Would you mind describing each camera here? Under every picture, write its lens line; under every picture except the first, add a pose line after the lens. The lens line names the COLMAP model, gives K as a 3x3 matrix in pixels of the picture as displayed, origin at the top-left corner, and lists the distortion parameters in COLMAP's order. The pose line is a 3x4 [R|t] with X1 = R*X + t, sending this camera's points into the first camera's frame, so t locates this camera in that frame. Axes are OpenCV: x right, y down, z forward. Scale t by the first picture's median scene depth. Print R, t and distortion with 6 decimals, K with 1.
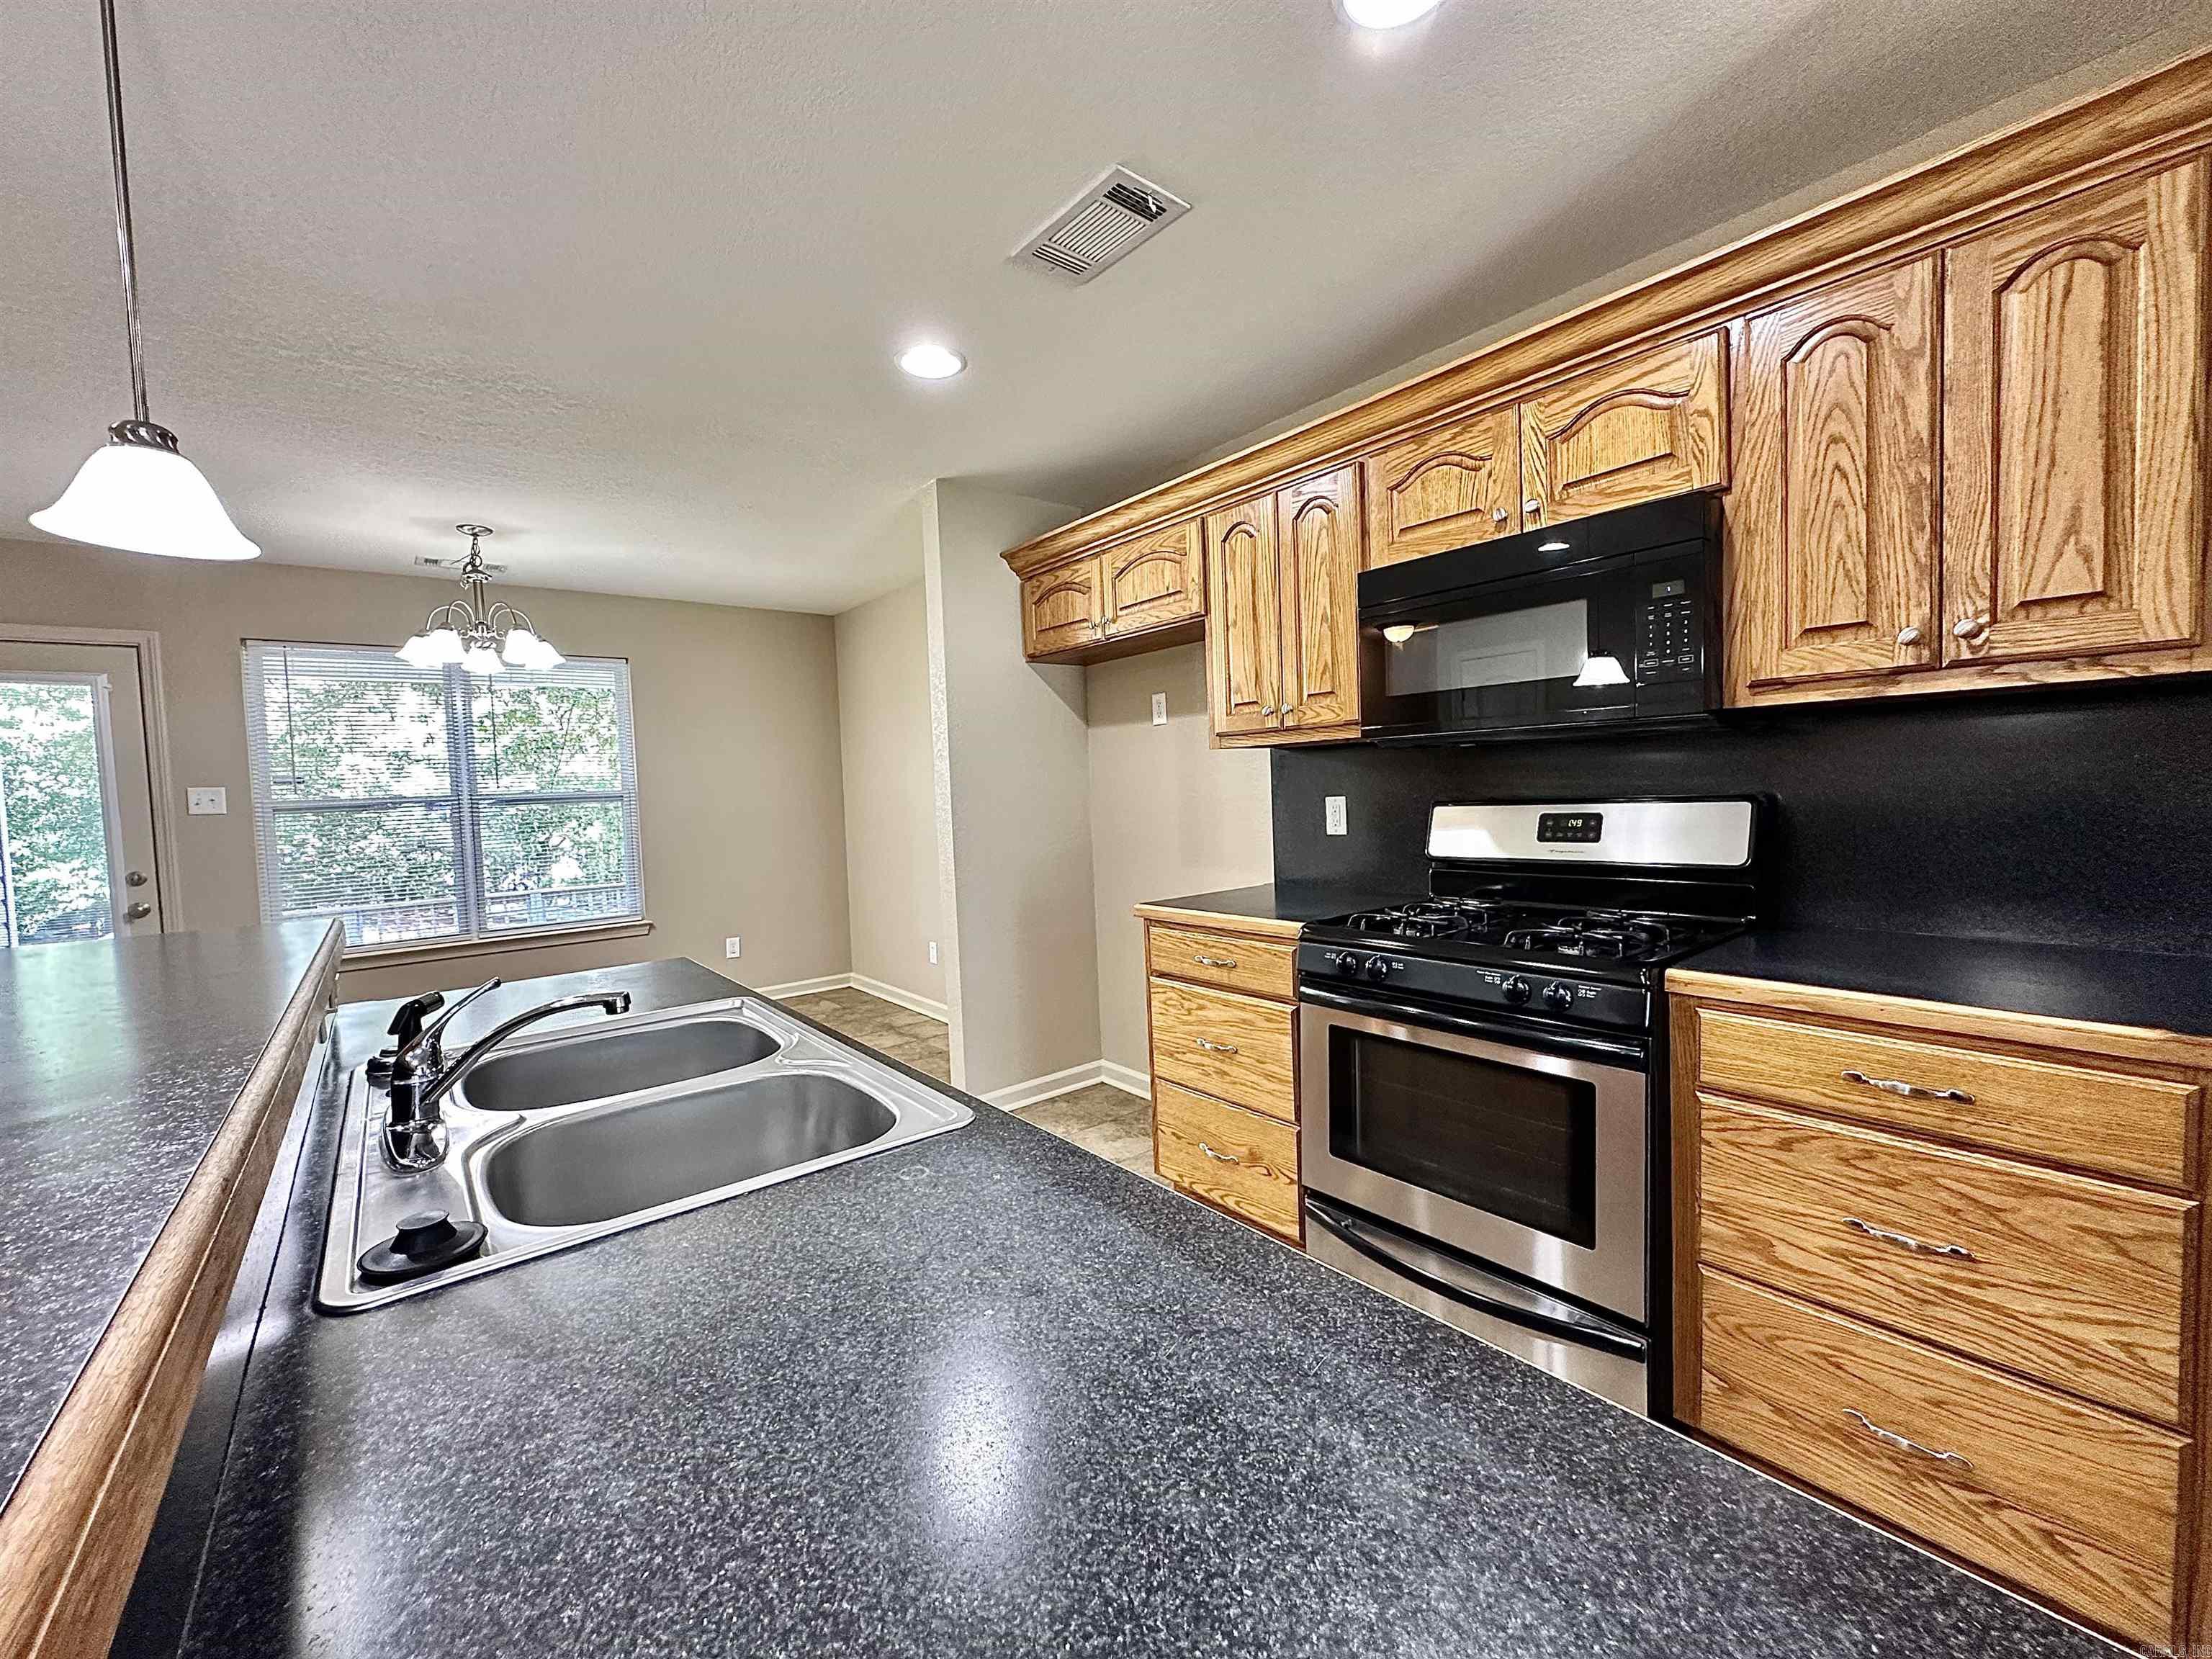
lens RADIAL K [[883.3, 0, 1105.7], [0, 883.3, 827.4], [0, 0, 1]] dist [-0.003068, 0.000396]
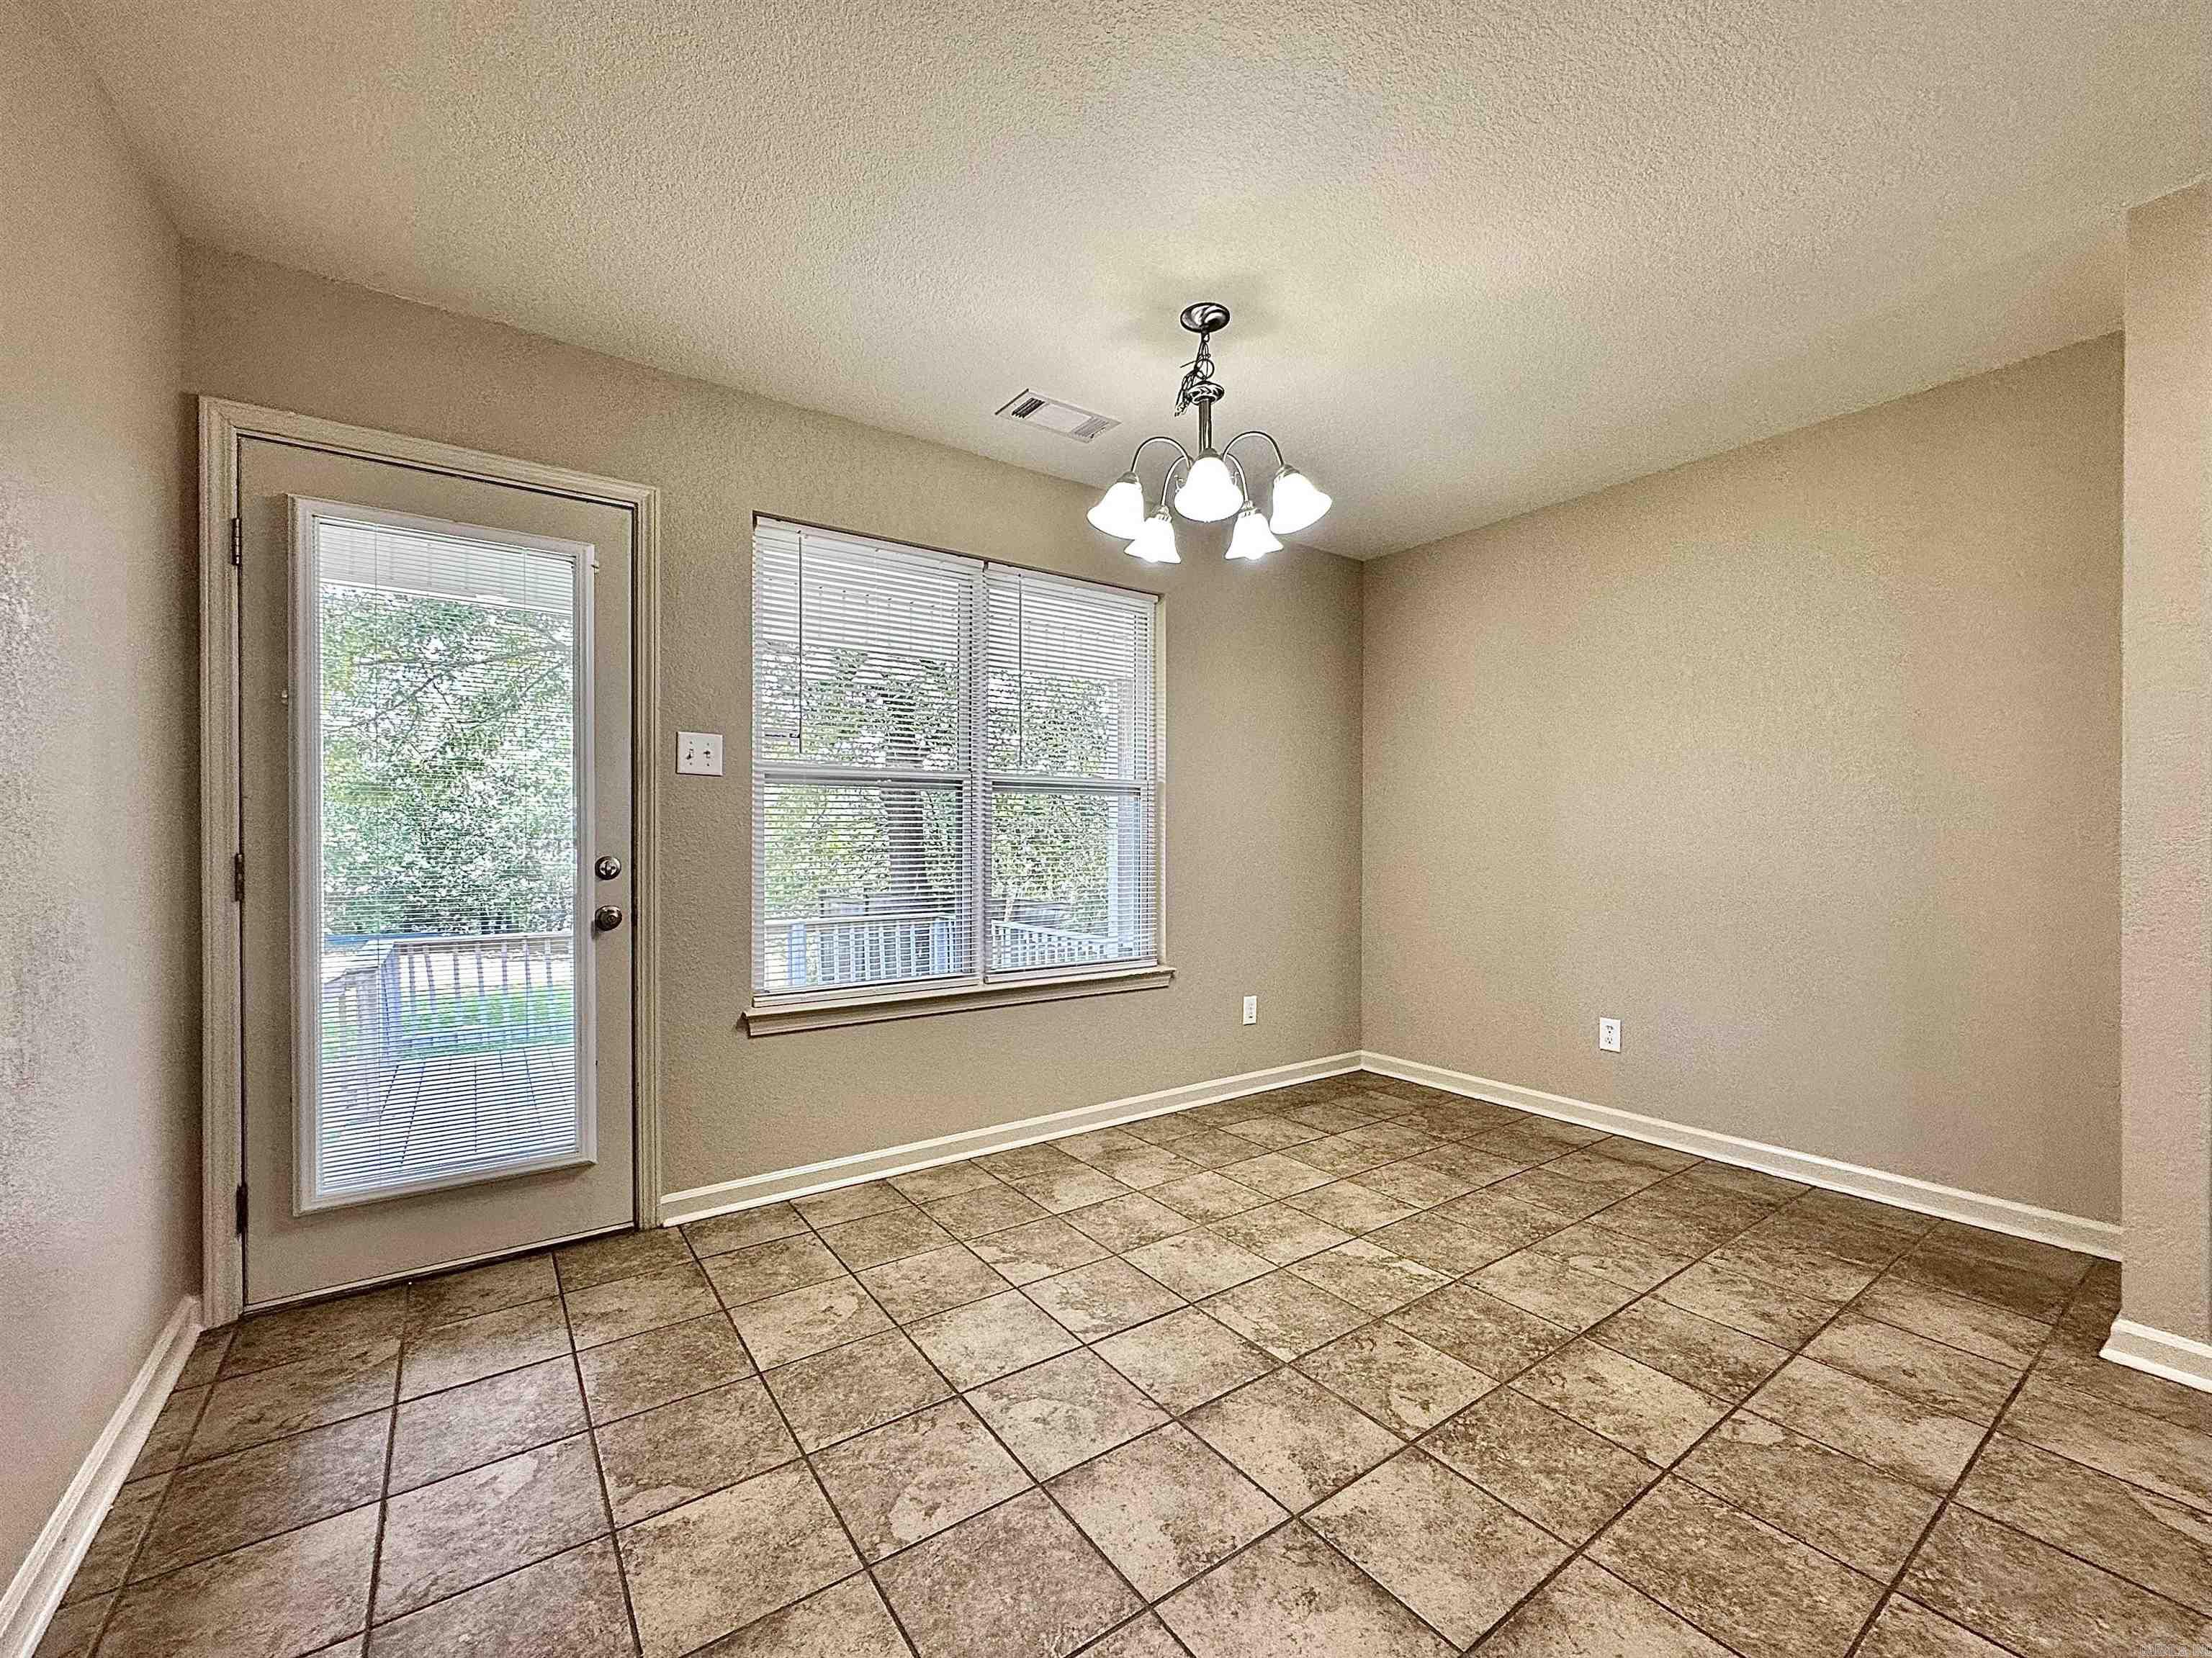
lens RADIAL K [[902.0, 0, 1105.7], [0, 902.0, 847.0], [0, 0, 1]] dist [-0.002069, -0.000165]
pose [[0.997384, 0.038998, -0.060869, -1.236812], [-0.041477, 0.998338, -0.040008, 0.096906], [0.059208, 0.042428, 0.997344, 0.648479]]
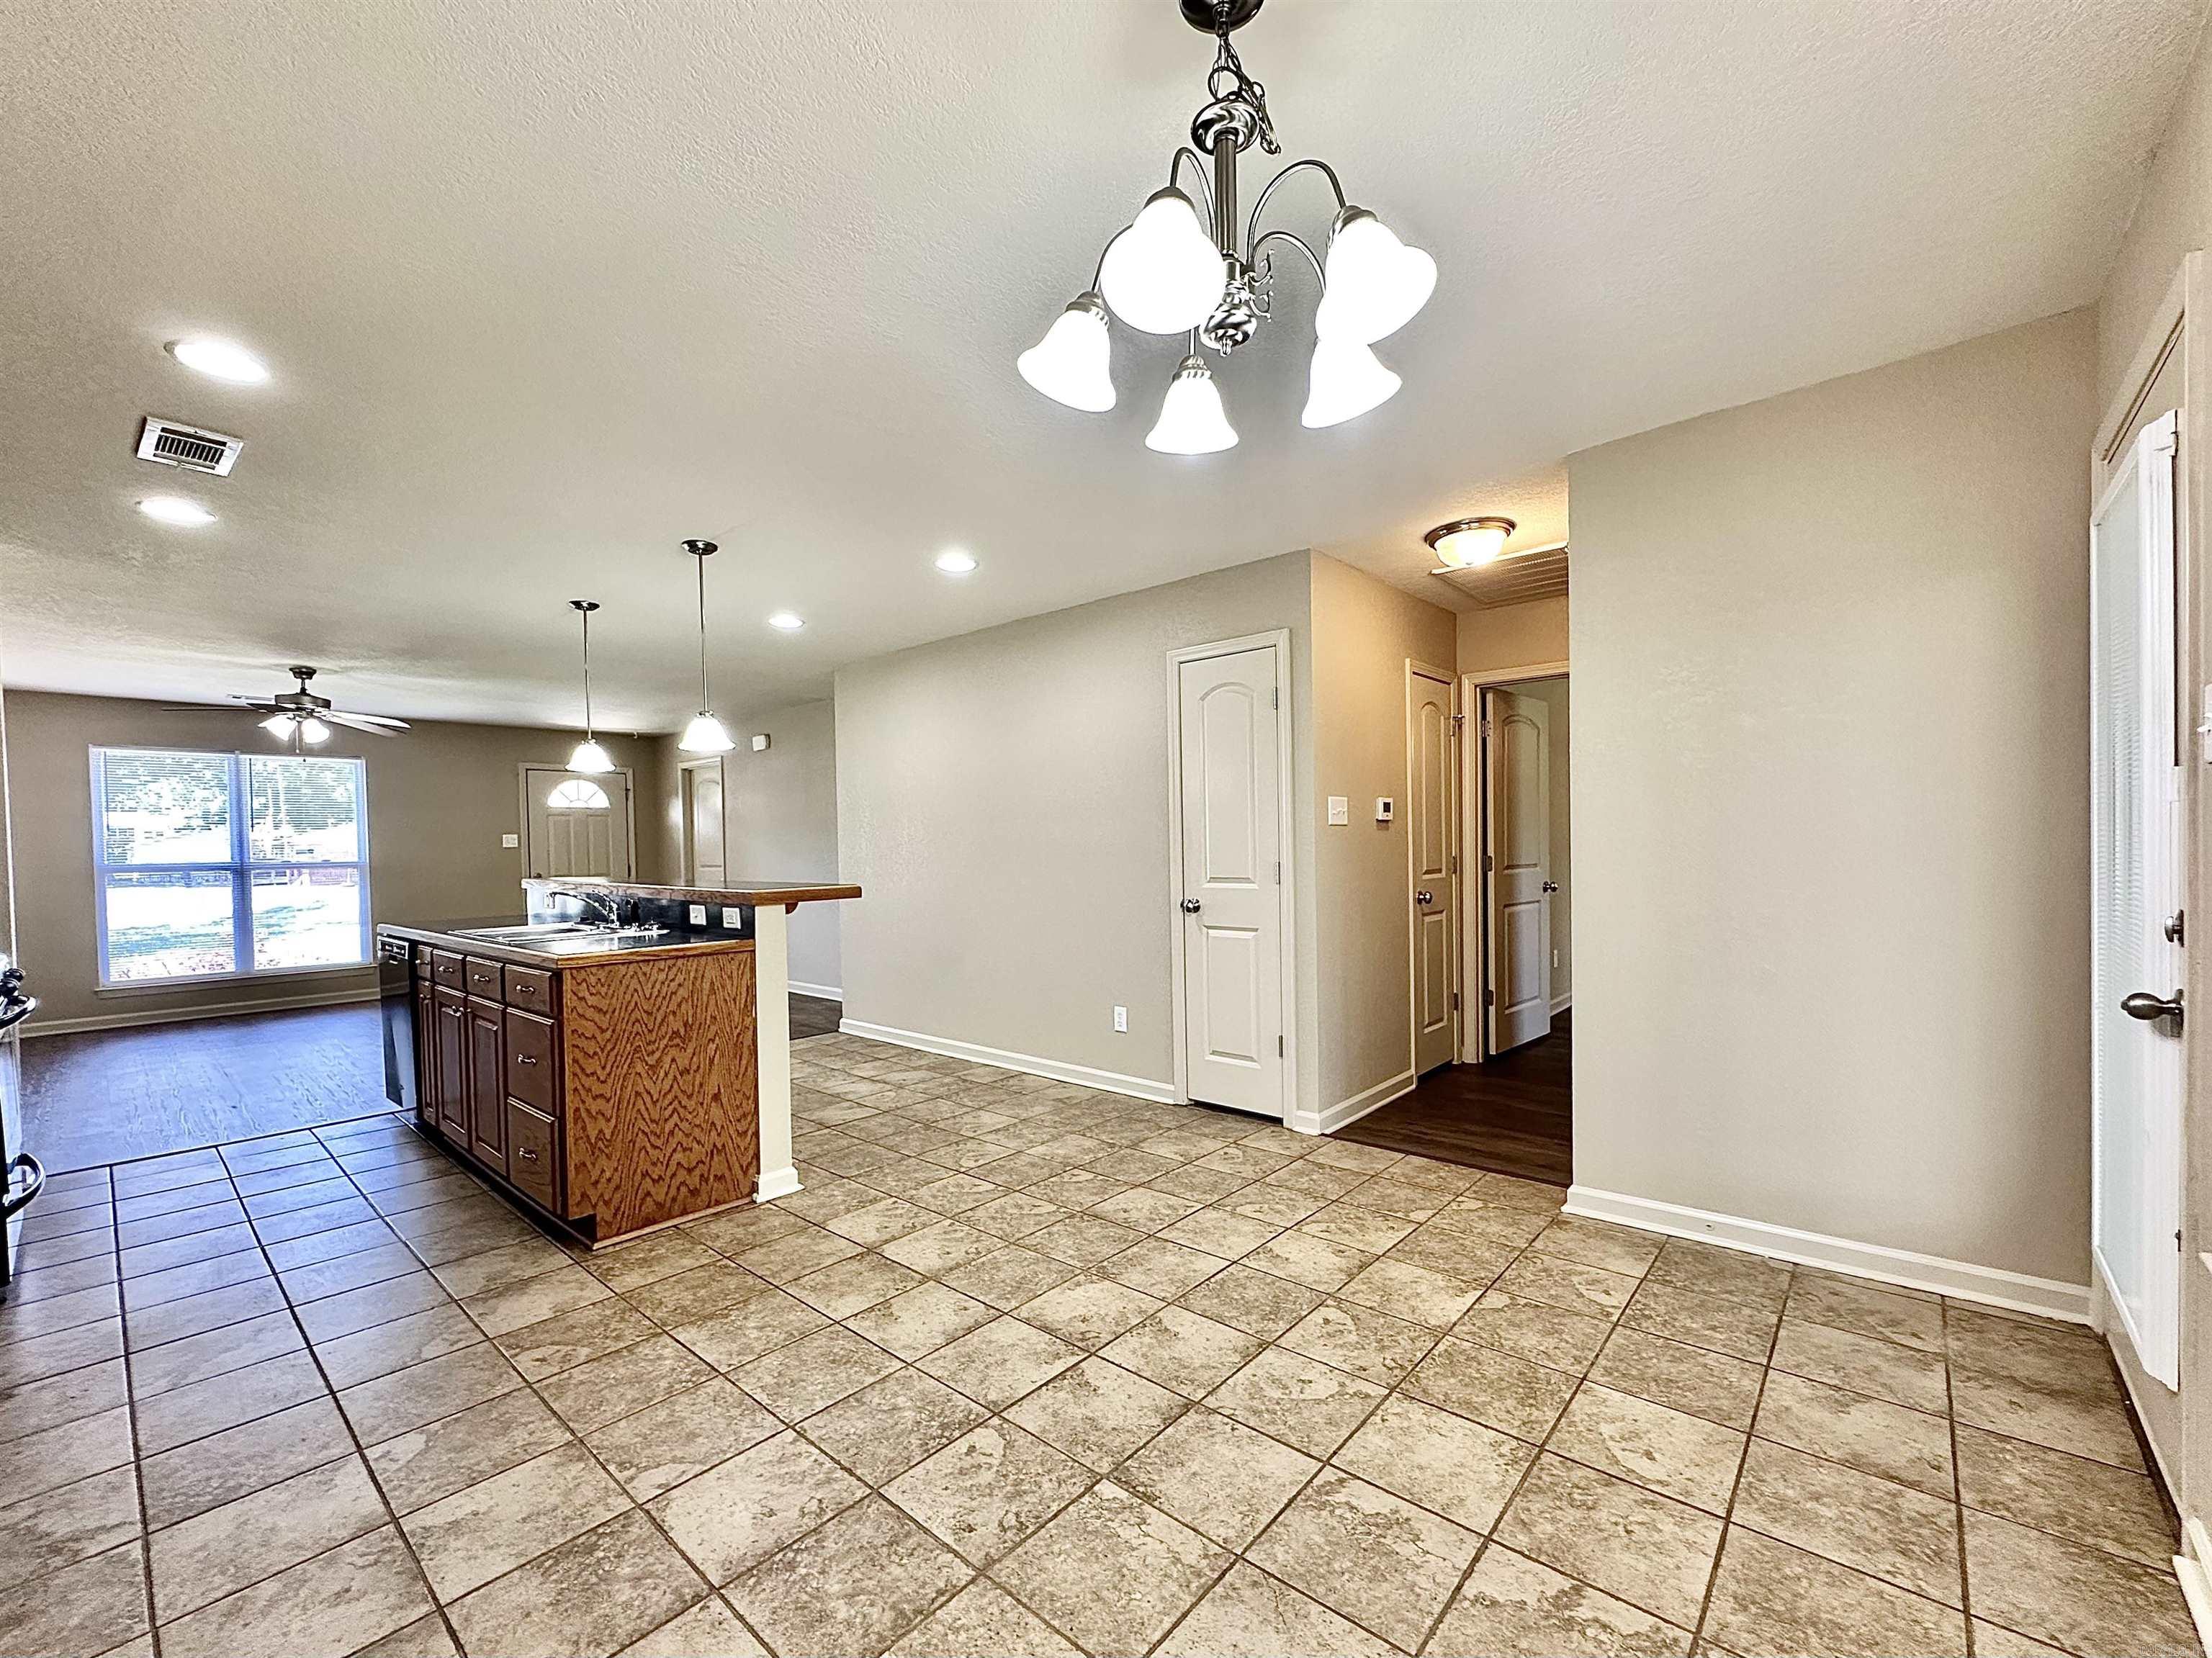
lens RADIAL K [[909.0, 0, 1102.4], [0, 909.0, 866.0], [0, 0, 1]] dist [-0.003132, 0.000120]
pose [[-0.984708, 0.062082, -0.162778, -0.996320], [0.050351, 0.995894, 0.075233, -0.039417], [0.166780, 0.065887, -0.983790, 2.305942]]
